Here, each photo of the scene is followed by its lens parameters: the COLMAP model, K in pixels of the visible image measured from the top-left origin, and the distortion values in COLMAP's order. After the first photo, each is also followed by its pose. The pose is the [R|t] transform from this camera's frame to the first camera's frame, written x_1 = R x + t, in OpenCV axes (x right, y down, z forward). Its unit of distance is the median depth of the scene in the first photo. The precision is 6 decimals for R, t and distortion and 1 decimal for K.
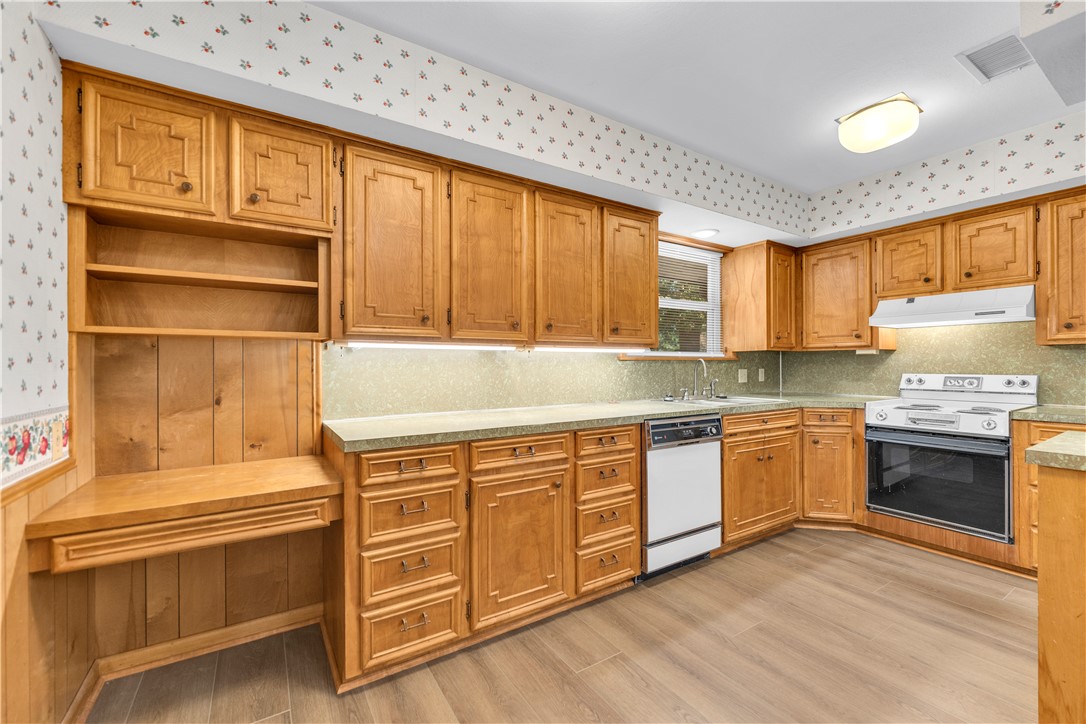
lens RADIAL K [[448.0, 0, 538.4], [0, 448.0, 362.2], [0, 0, 1]] dist [0.002164, -0.000082]
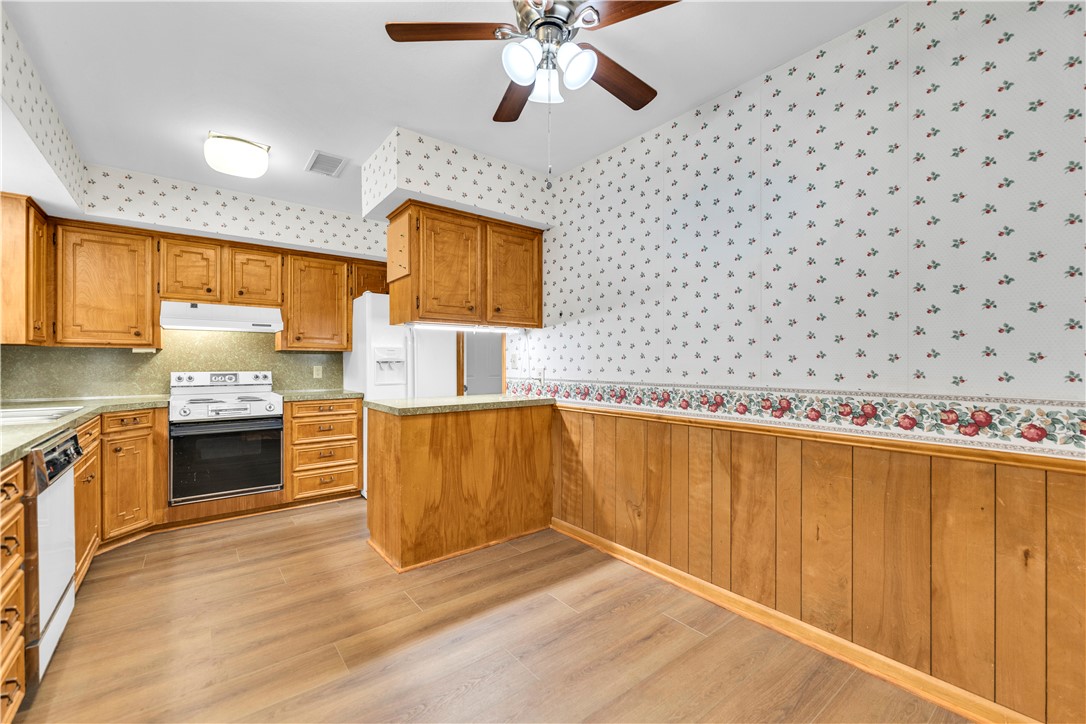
lens RADIAL K [[448.0, 0, 538.4], [0, 448.0, 362.2], [0, 0, 1]] dist [0.002164, -0.000082]
pose [[-0.088192, 0.006884, 0.996080, -0.352503], [-0.003246, 0.999969, -0.007198, 0.007420], [-0.996098, -0.003868, -0.088167, 0.255067]]
